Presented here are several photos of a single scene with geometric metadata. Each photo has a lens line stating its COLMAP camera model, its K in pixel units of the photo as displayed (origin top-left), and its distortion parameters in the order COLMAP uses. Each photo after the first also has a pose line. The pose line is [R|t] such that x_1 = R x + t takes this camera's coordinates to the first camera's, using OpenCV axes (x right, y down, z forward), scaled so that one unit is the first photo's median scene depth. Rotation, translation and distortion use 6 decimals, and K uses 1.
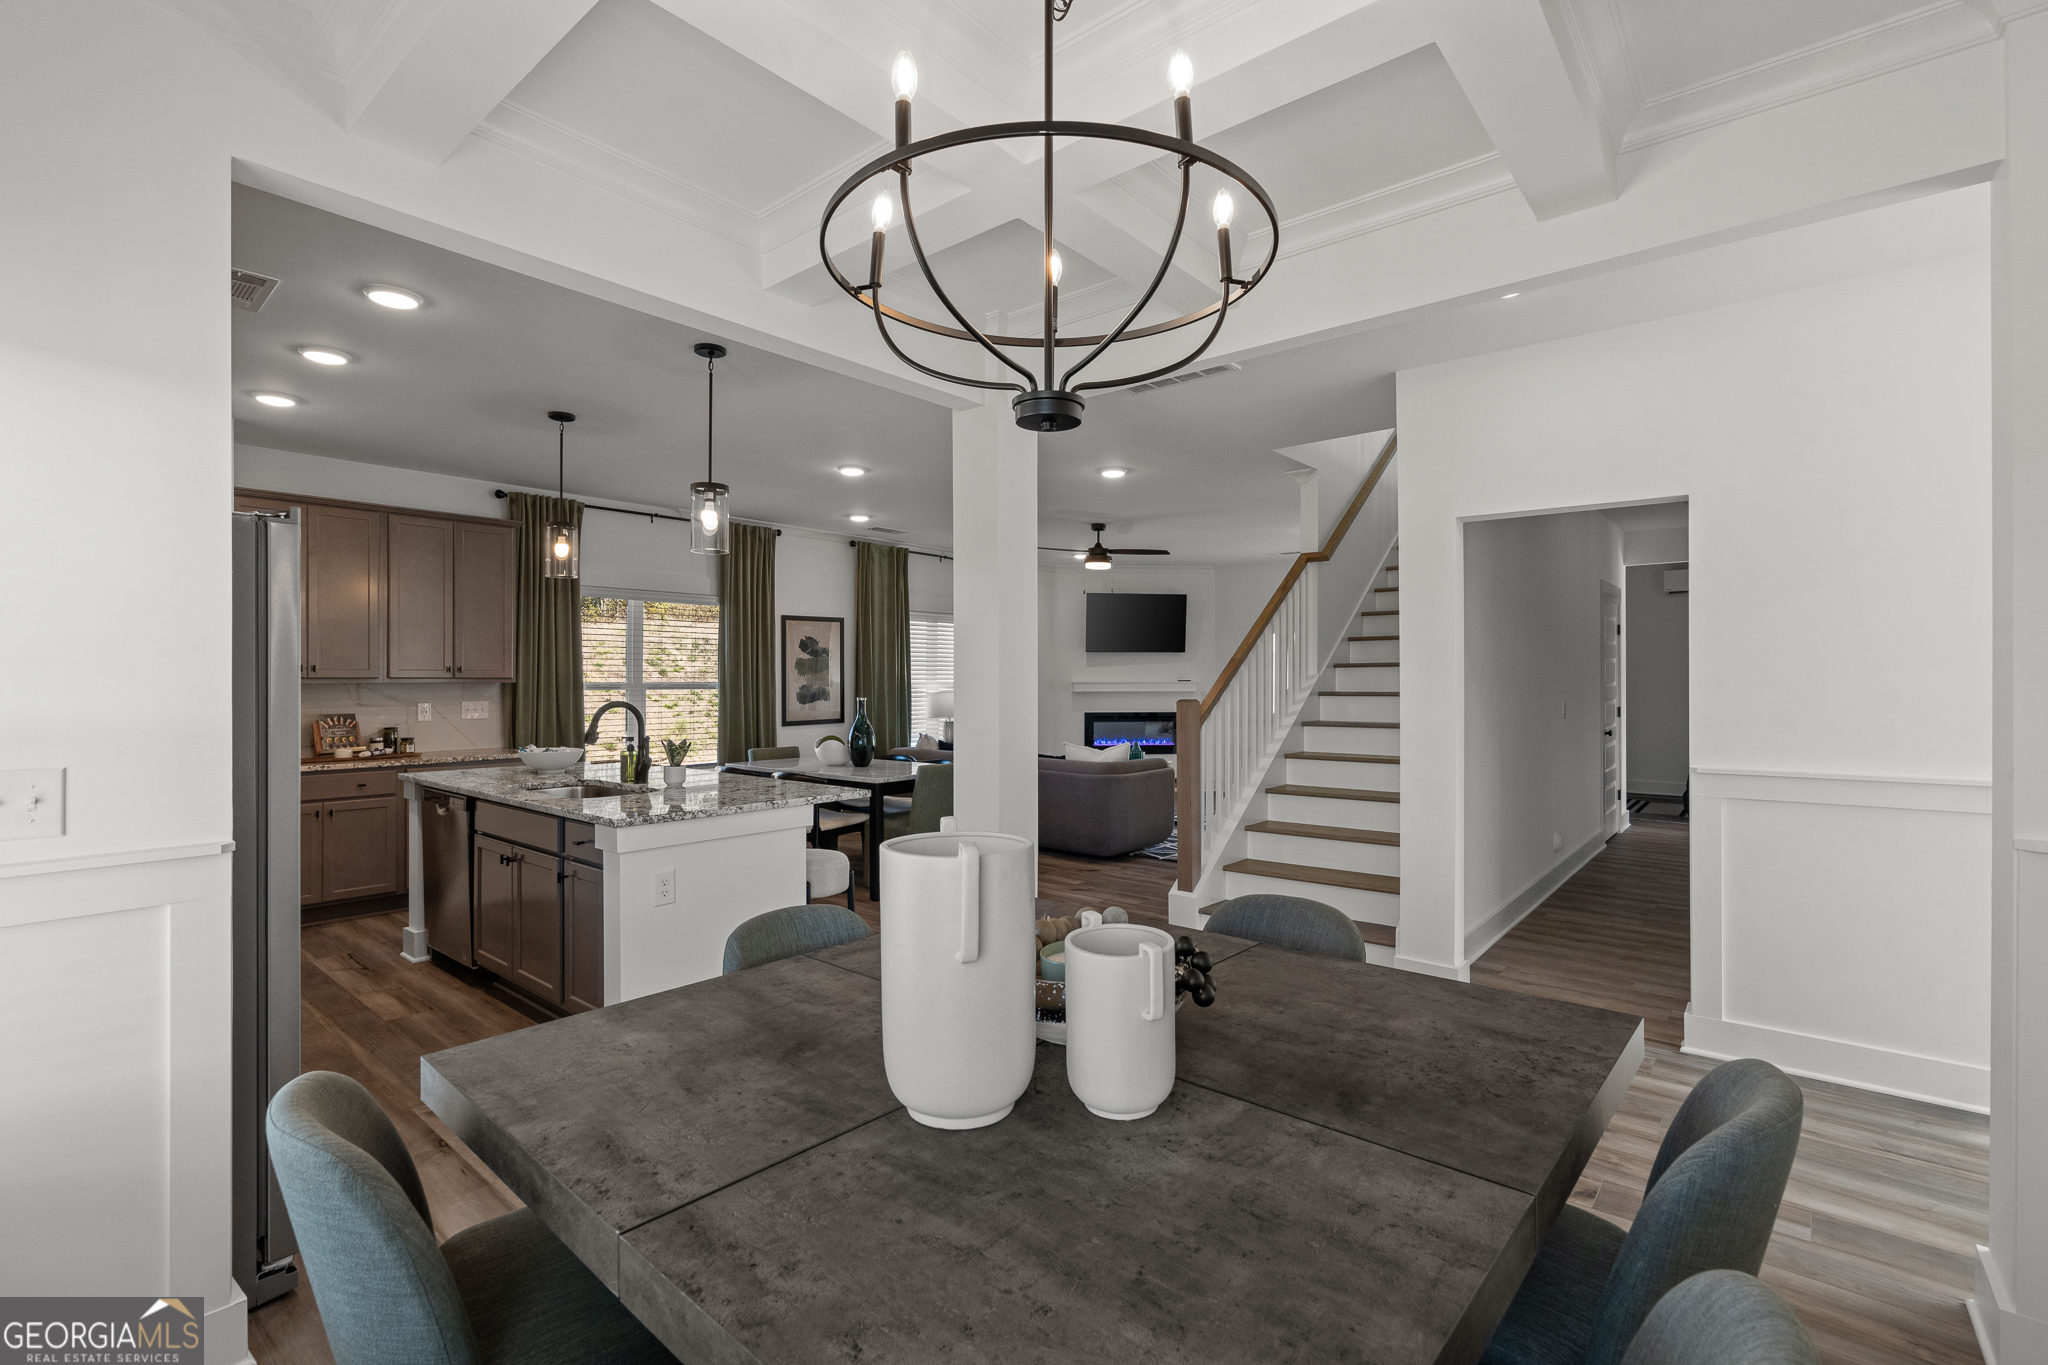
lens RADIAL K [[924.7, 0, 1032.0], [0, 924.7, 652.3], [0, 0, 1]] dist [-0.003791, -0.000161]
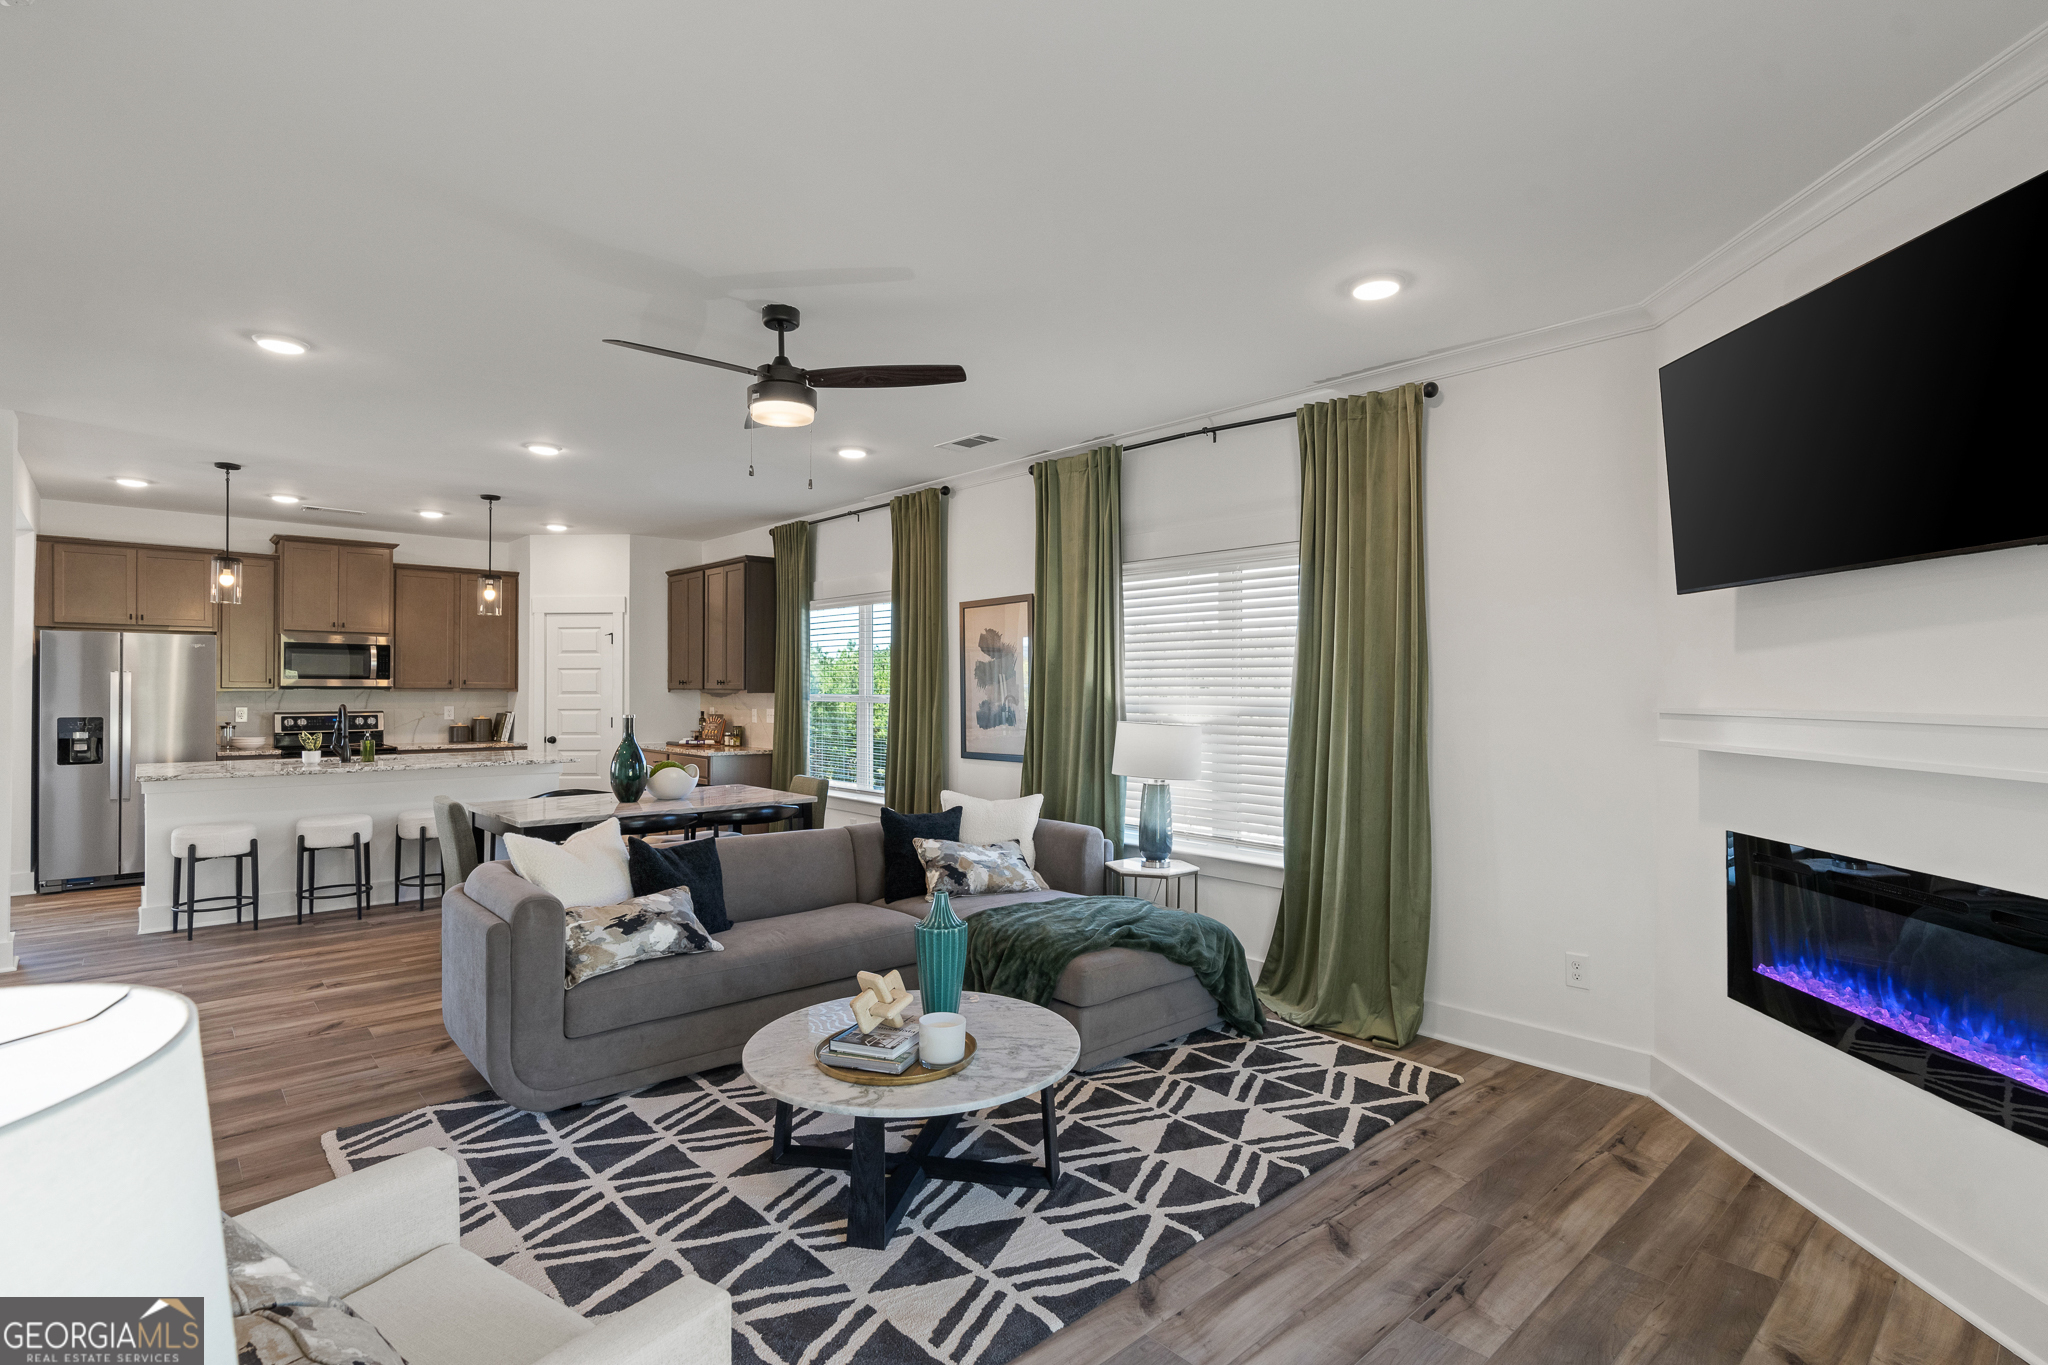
lens RADIAL K [[975.9, 0, 1024.0], [0, 975.9, 682.5], [0, 0, 1]] dist [-0.003308, 0.000922]
pose [[-0.135643, -0.006392, -0.990737, 0.457040], [0.023295, 0.999682, -0.009639, 0.029051], [0.990484, -0.024387, -0.135451, 1.111766]]
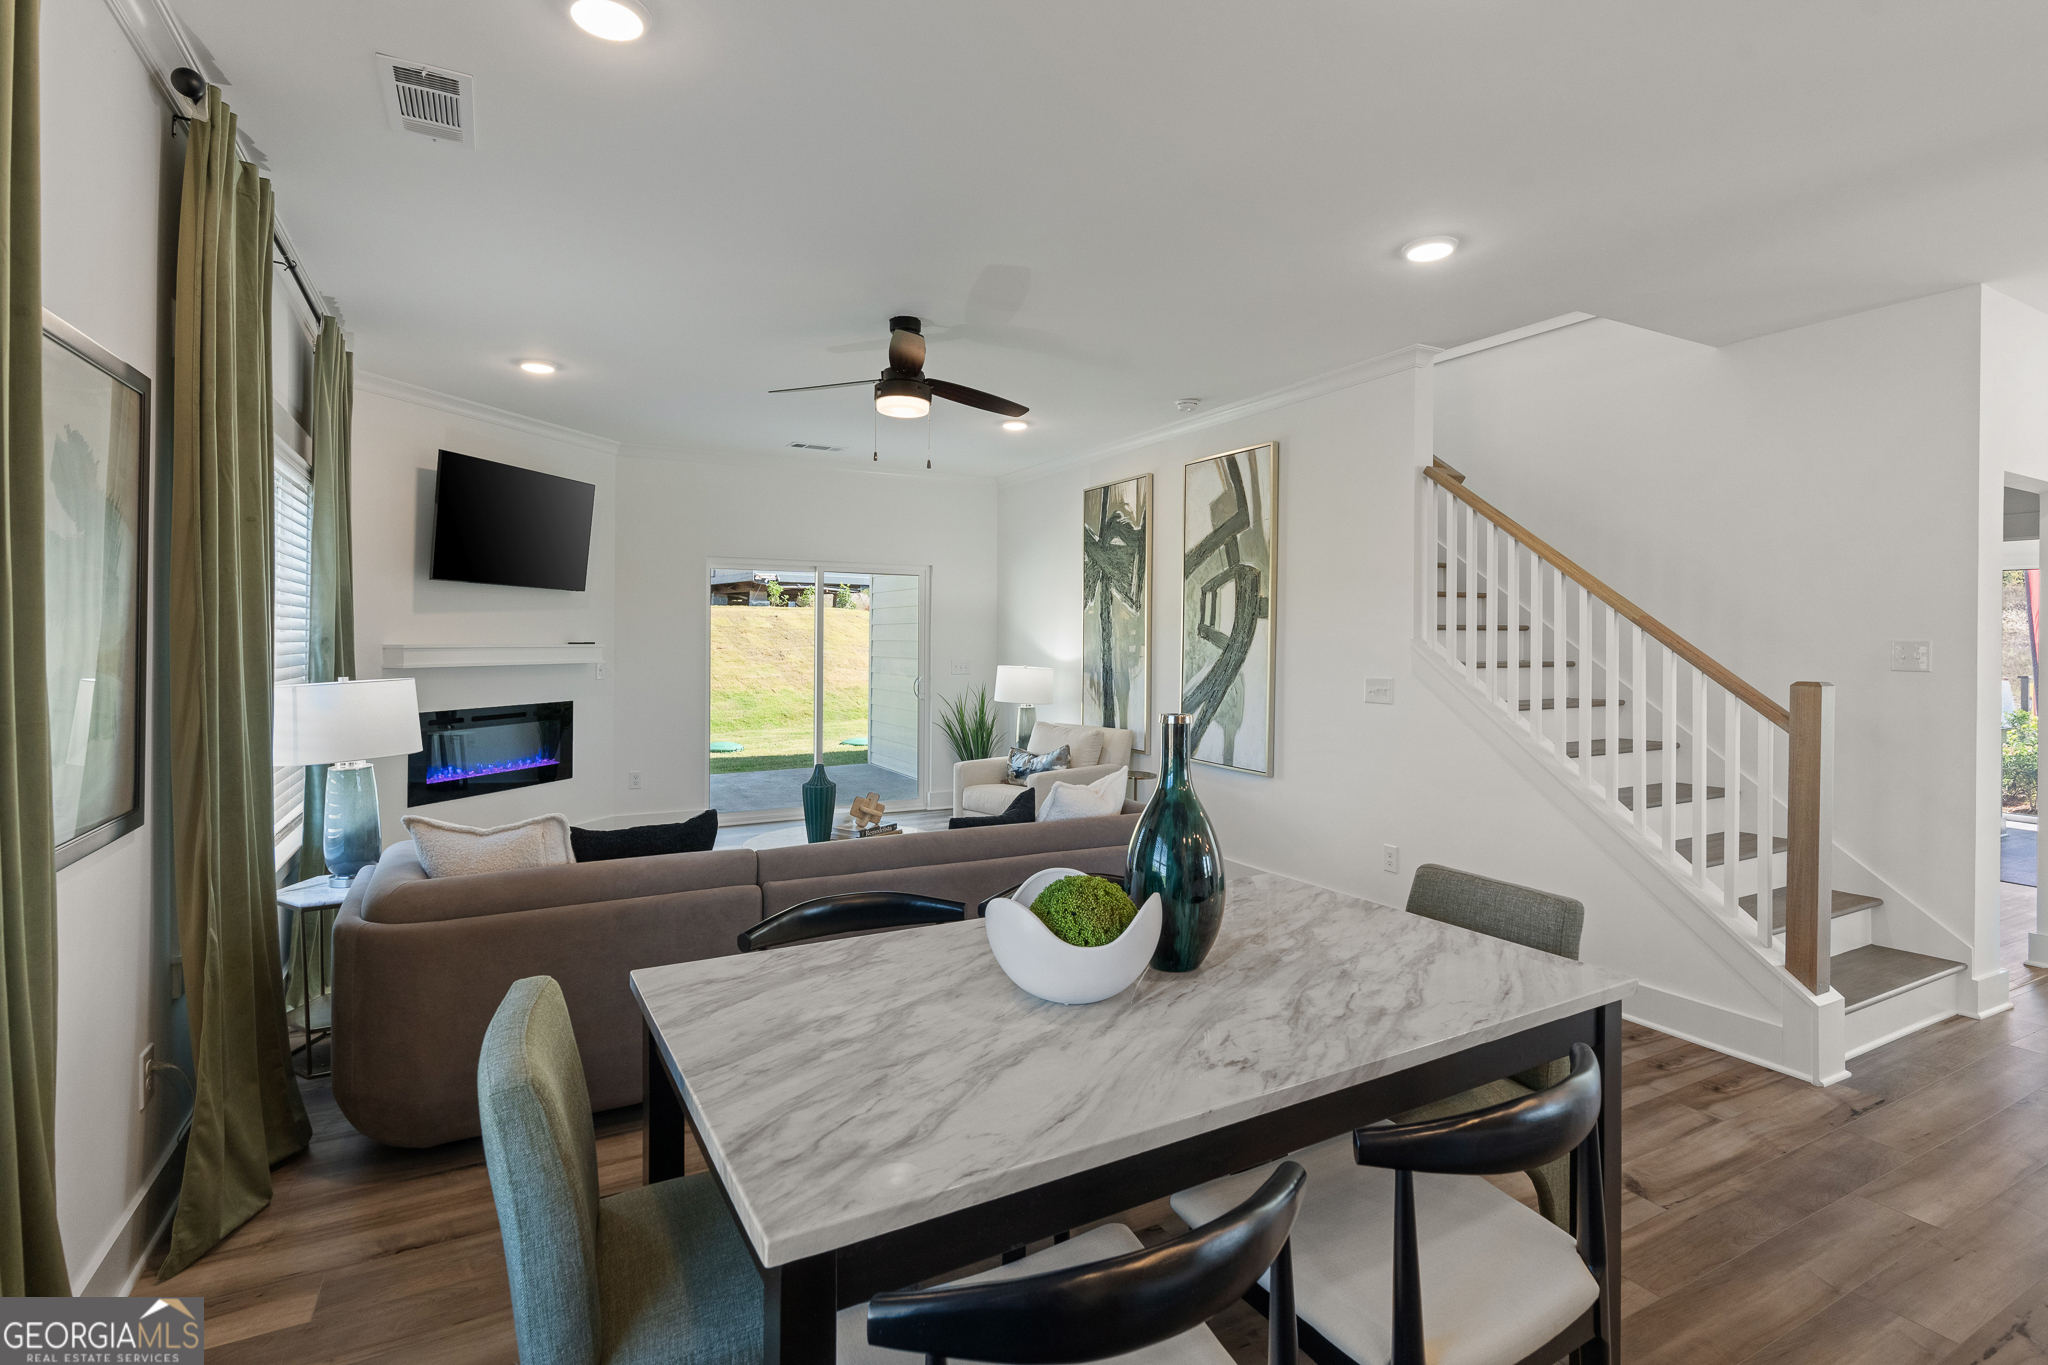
lens RADIAL K [[978.2, 0, 1025.9], [0, 978.2, 658.1], [0, 0, 1]] dist [-0.007782, -0.000039]
pose [[0.362296, -0.013818, 0.931961, -0.368122], [-0.032764, 0.999083, 0.027550, 0.019659], [-0.931487, -0.040516, 0.361512, 0.728231]]
